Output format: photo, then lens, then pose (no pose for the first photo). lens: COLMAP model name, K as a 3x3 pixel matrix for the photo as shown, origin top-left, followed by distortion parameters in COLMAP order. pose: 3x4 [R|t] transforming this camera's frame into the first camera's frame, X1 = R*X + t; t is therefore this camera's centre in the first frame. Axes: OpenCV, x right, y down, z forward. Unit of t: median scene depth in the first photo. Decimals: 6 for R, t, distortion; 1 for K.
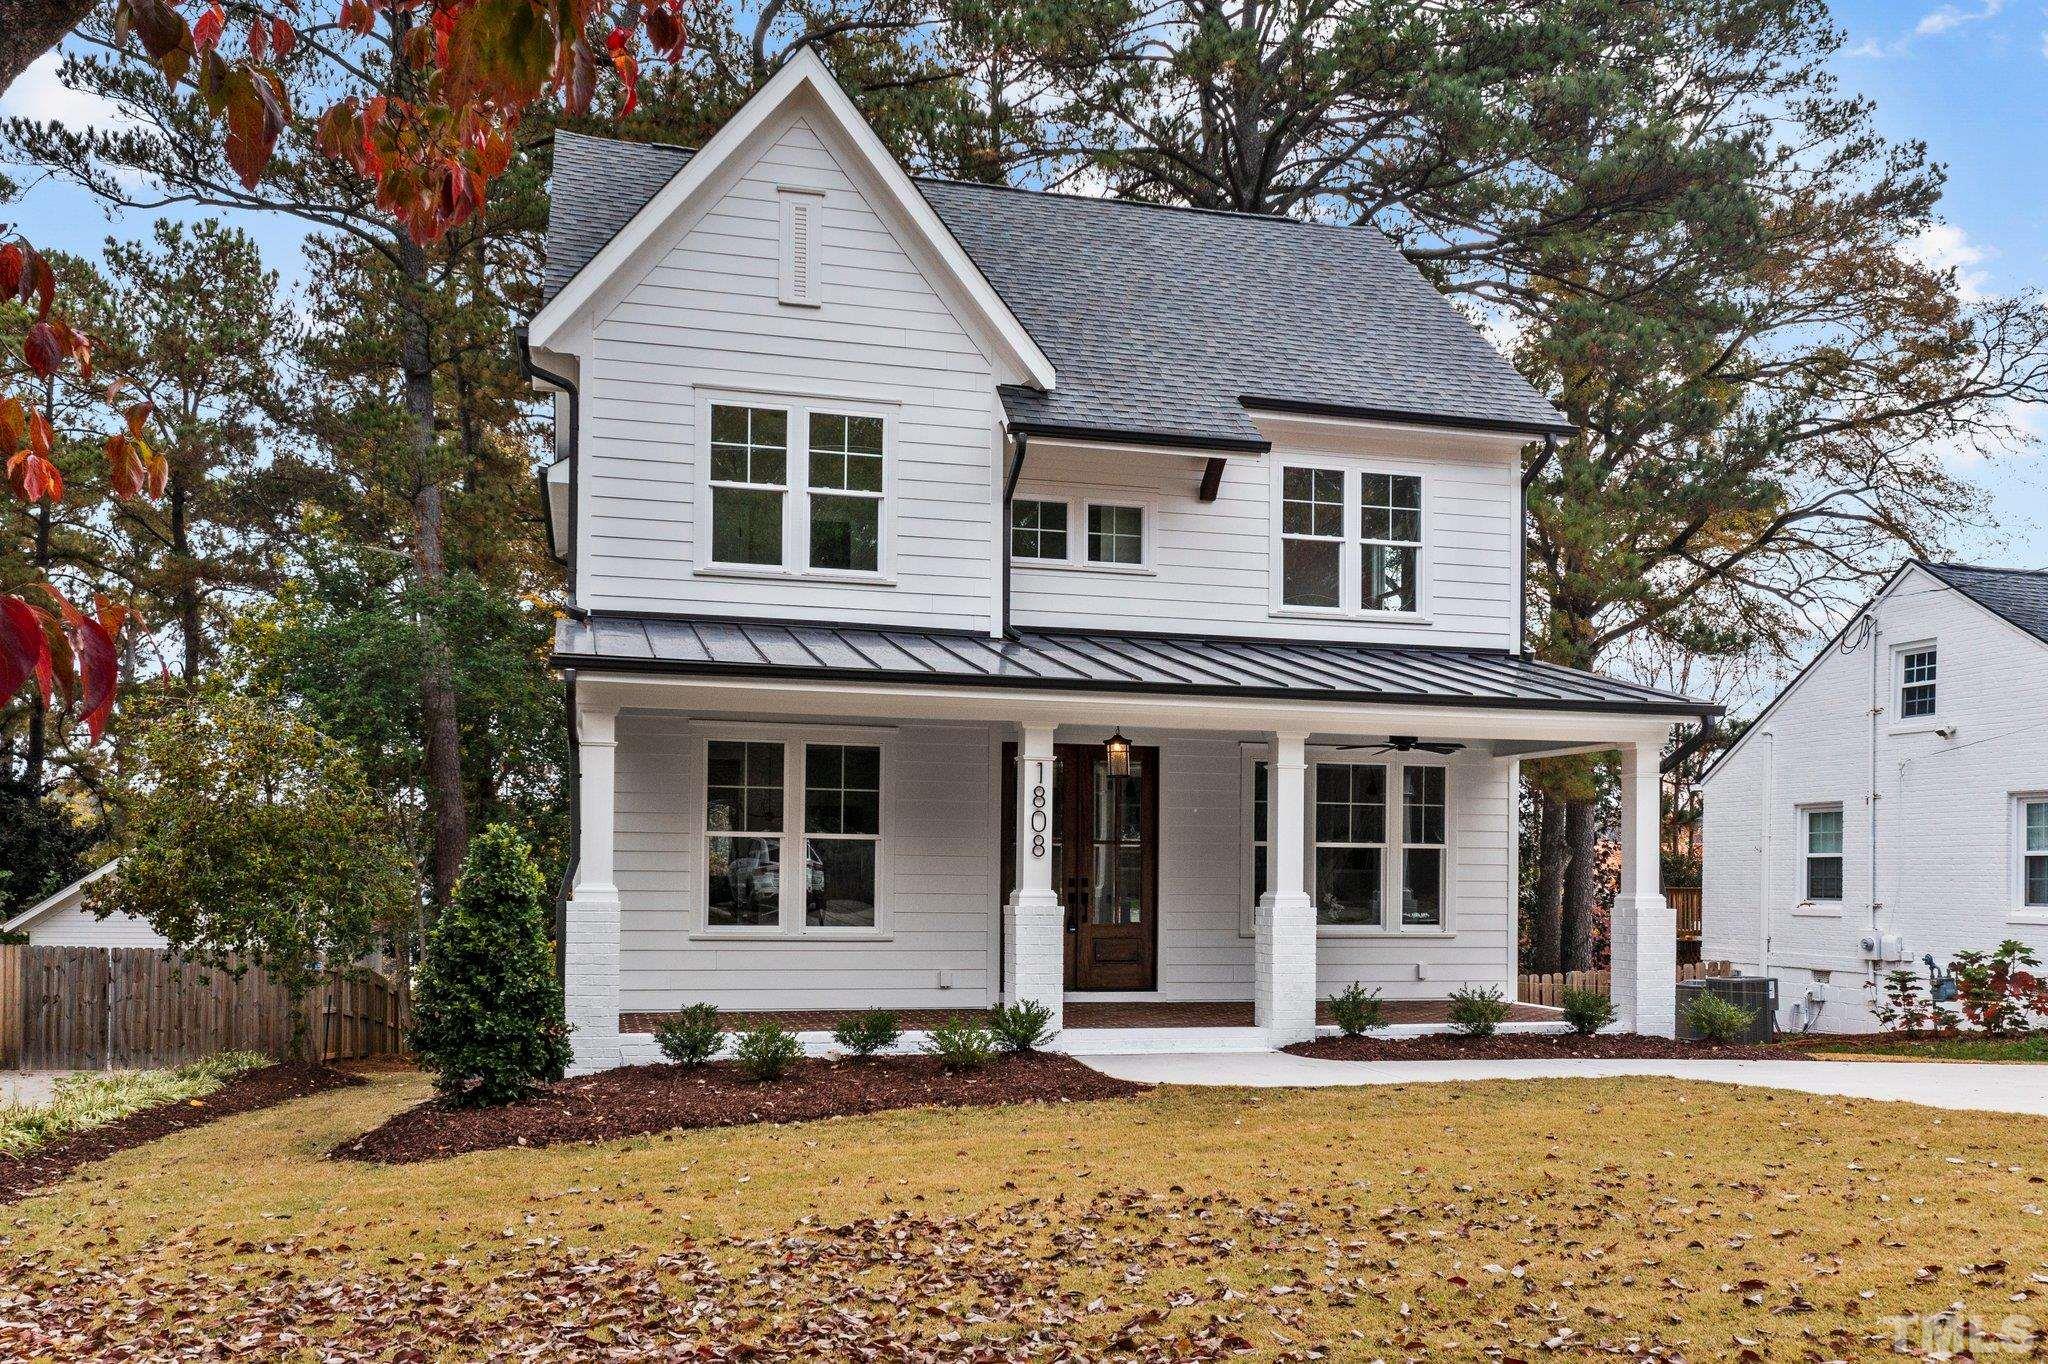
lens RADIAL K [[1688.8, 0, 1024.3], [0, 1688.8, 863.9], [0, 0, 1]] dist [-0.003113, -0.000368]
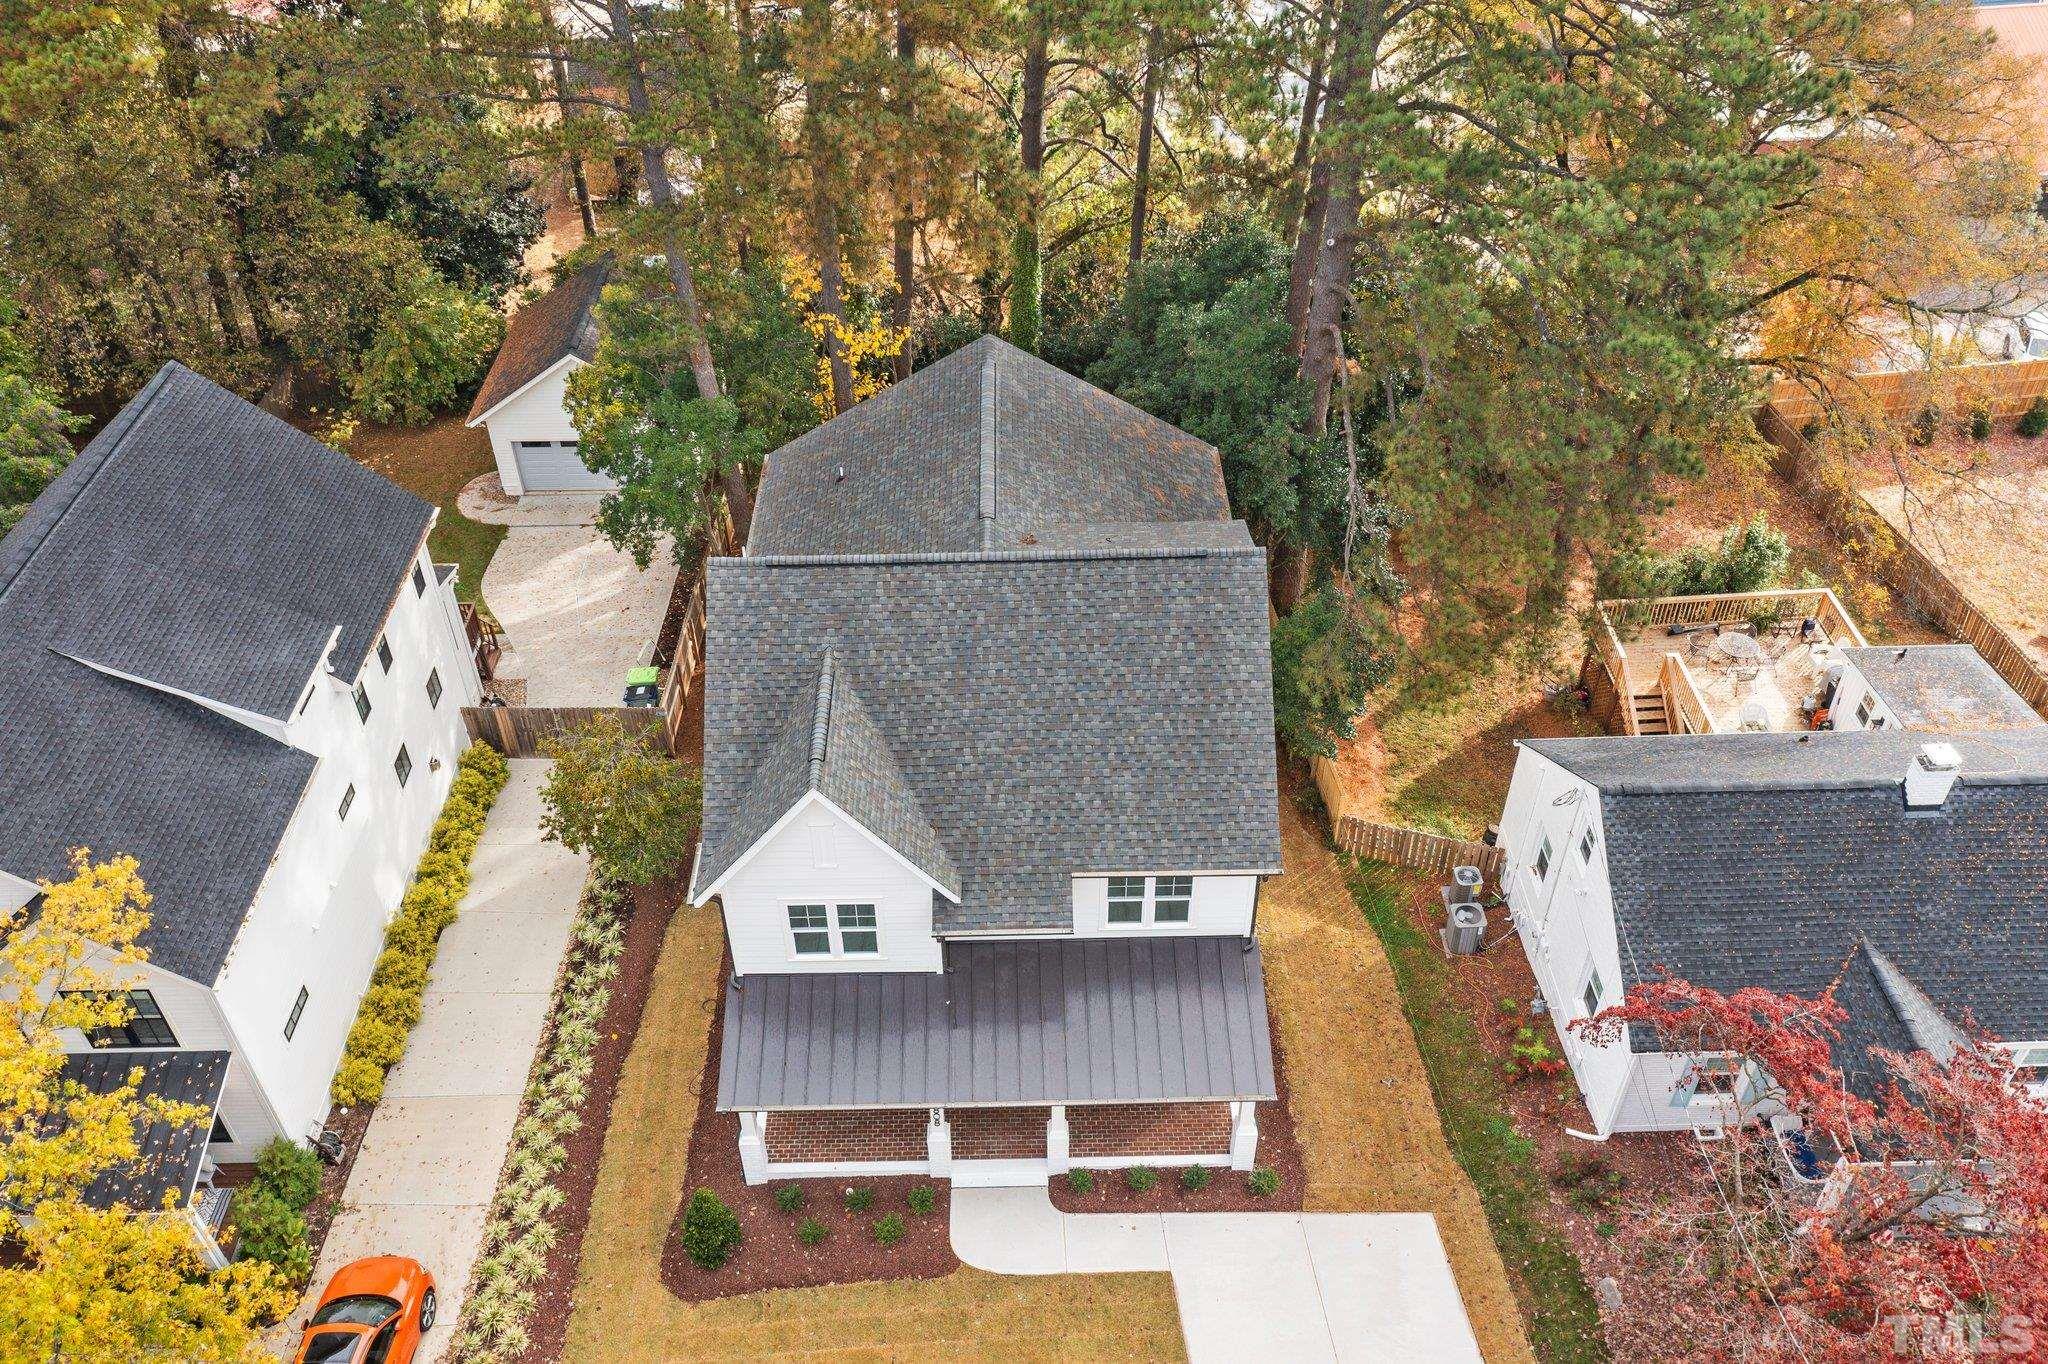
lens RADIAL K [[1640.9, 0, 1033.6], [0, 1640.9, 691.0], [0, 0, 1]] dist [-0.006062, 0.013116]
pose [[0.970240, 0.140985, -0.196870, 0.434793], [0.022412, 0.757249, 0.652742, -1.686384], [0.241106, -0.637728, 0.731553, -0.185902]]
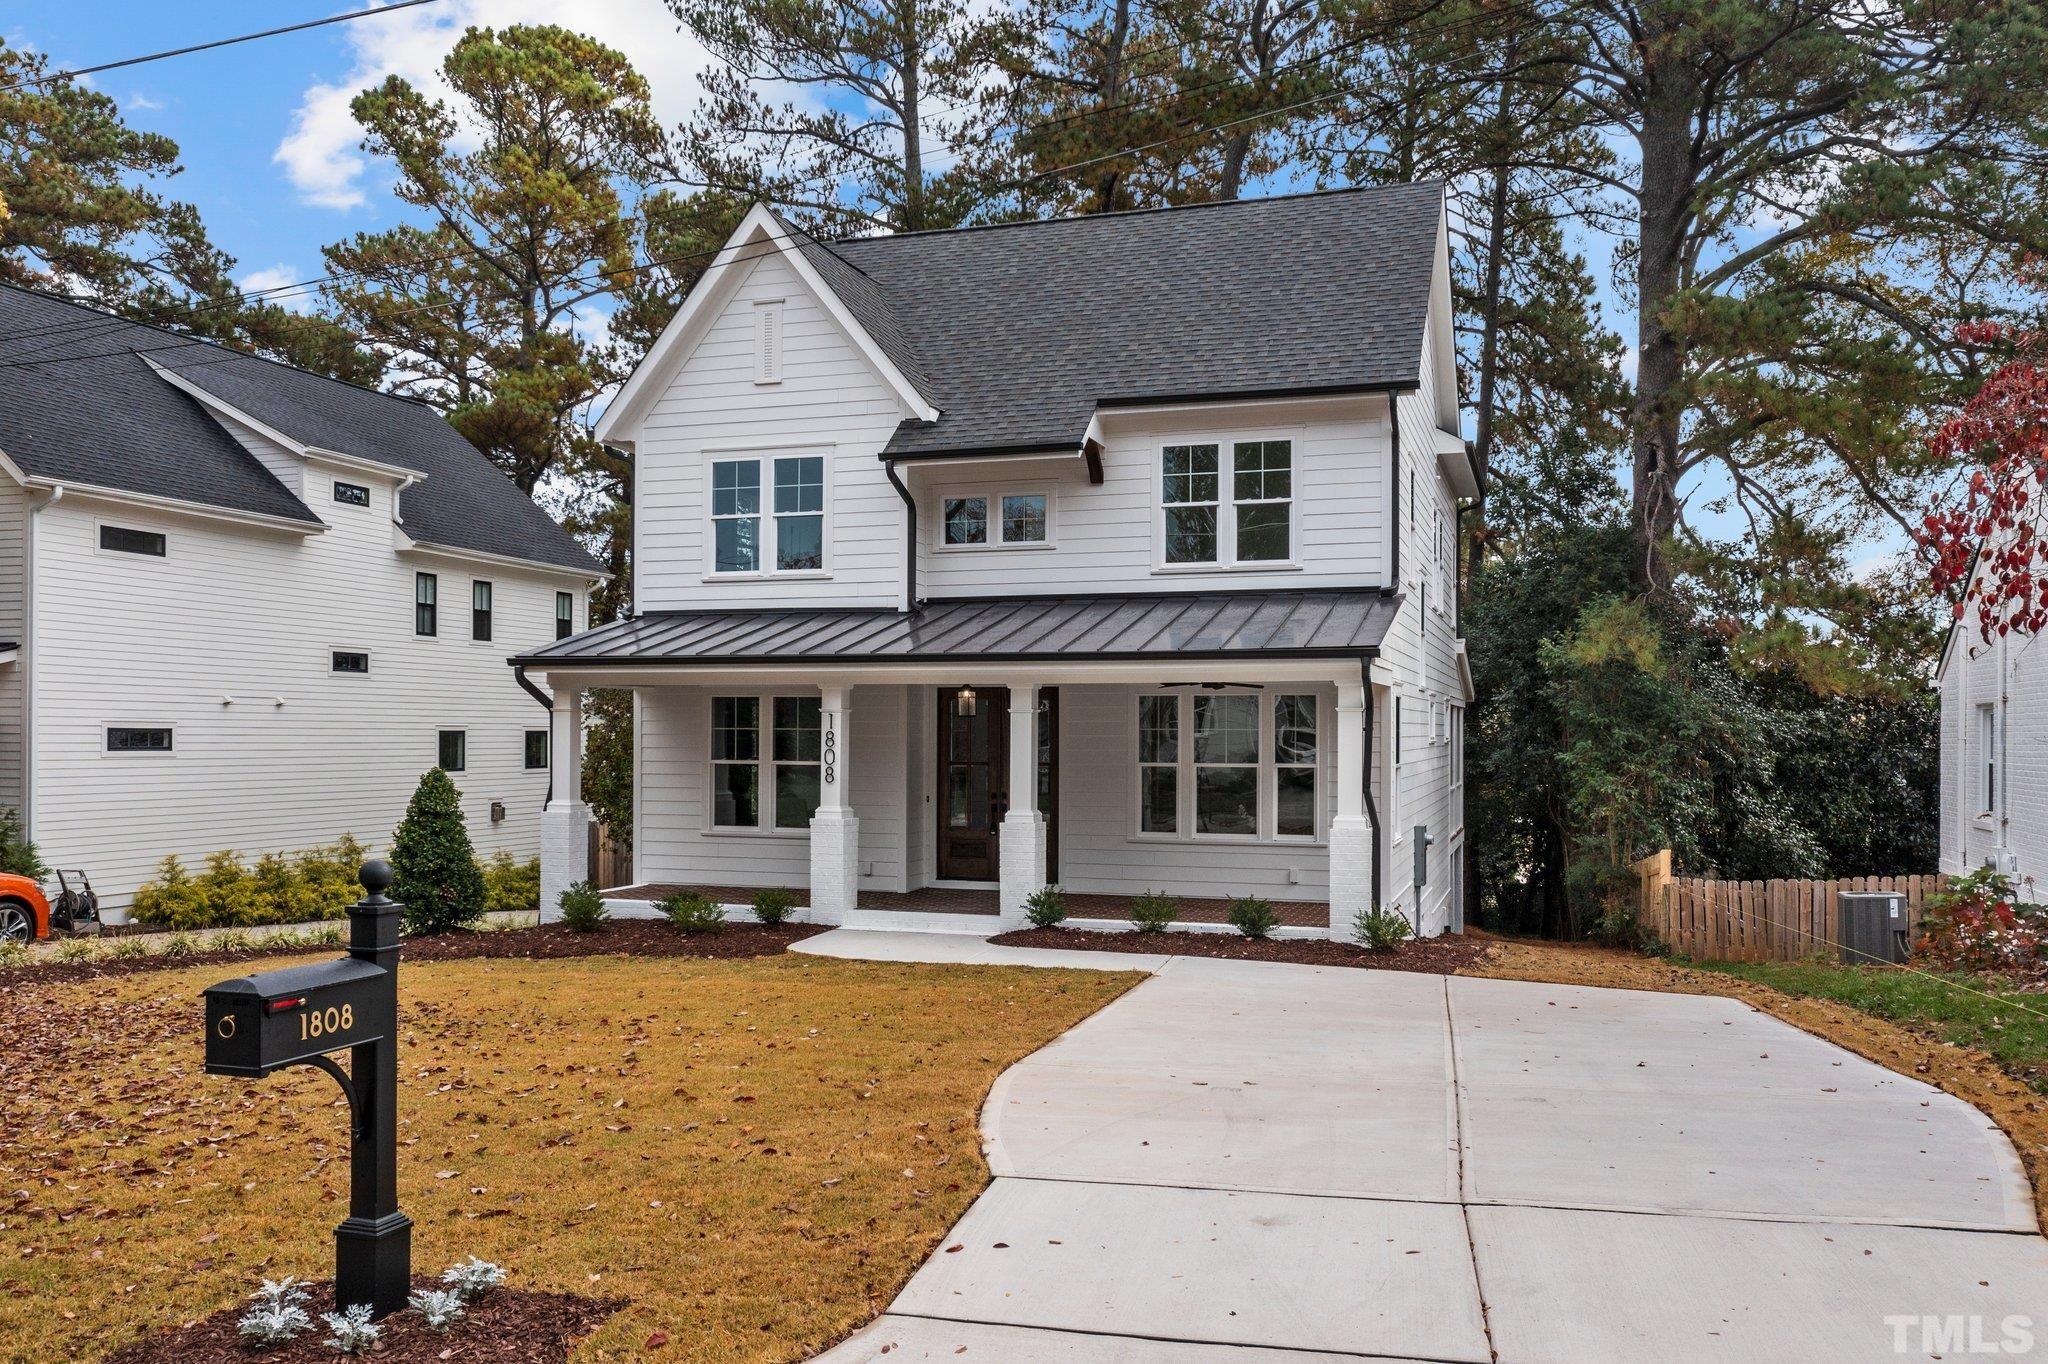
lens RADIAL K [[1638.5, 0, 1027.1], [0, 1638.5, 738.0], [0, 0, 1]] dist [-0.013382, 0.002139]
pose [[0.839897, -0.006992, -0.542700, 0.774662], [0.008703, 0.999962, 0.000584, -0.035772], [0.542675, -0.005214, 0.839926, -0.024848]]
